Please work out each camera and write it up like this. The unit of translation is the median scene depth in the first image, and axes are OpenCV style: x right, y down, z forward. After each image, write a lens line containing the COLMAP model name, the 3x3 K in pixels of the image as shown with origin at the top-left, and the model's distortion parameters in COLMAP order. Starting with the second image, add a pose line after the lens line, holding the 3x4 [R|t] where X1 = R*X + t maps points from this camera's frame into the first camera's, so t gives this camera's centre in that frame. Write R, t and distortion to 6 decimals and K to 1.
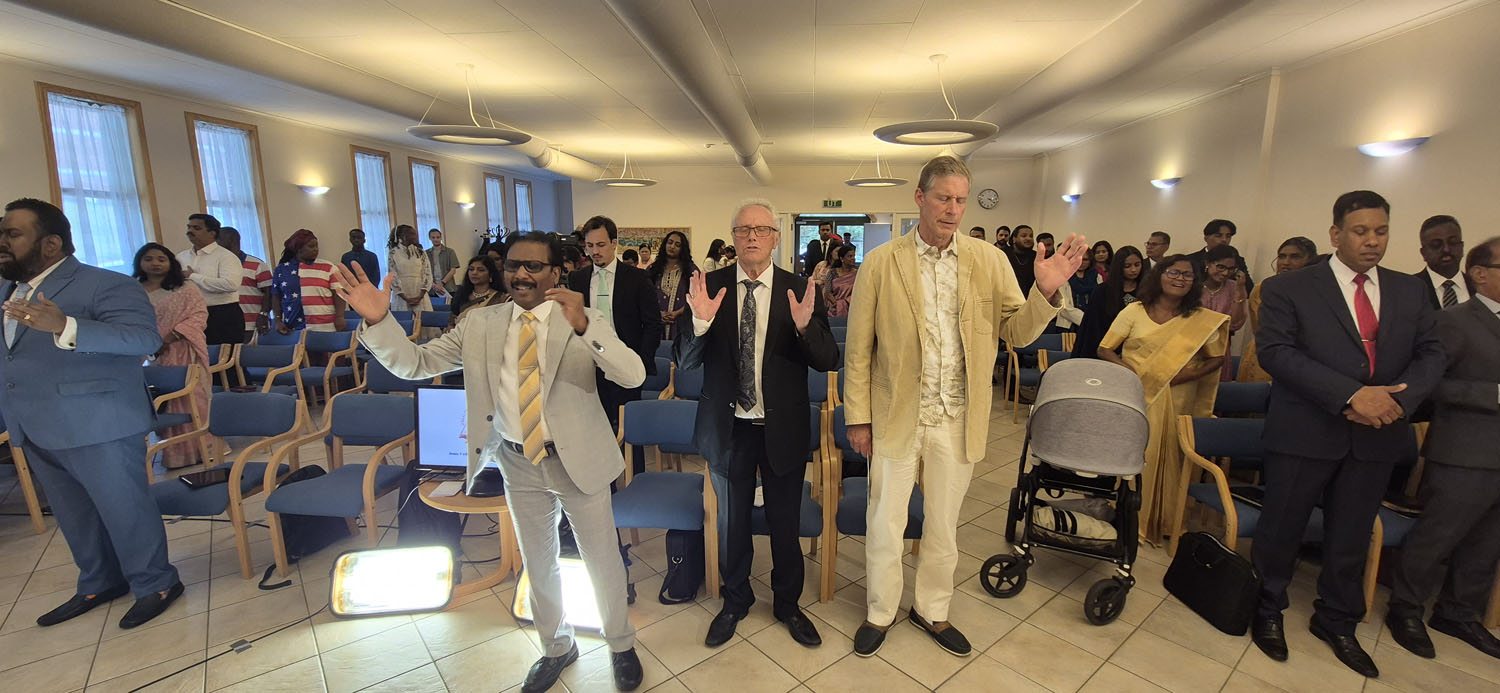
lens RADIAL K [[628.2, 0, 745.9], [0, 628.2, 374.4], [0, 0, 1]] dist [0.000576, -0.000394]
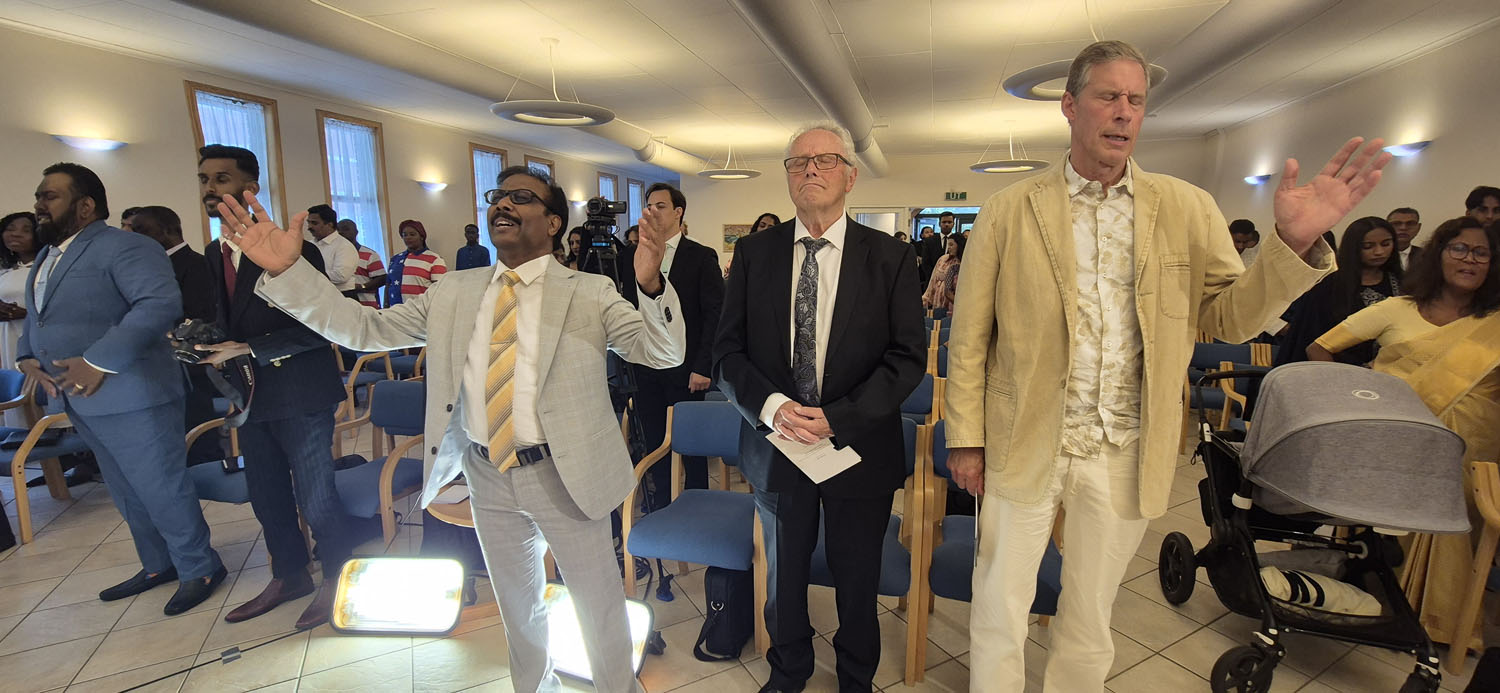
lens RADIAL K [[628.2, 0, 745.9], [0, 628.2, 374.4], [0, 0, 1]] dist [0.000576, -0.000394]
pose [[0.983306, 0.038080, -0.177932, 0.053246], [-0.039796, 0.999189, -0.006082, 0.011192], [0.177556, 0.013061, 0.984024, 0.236255]]
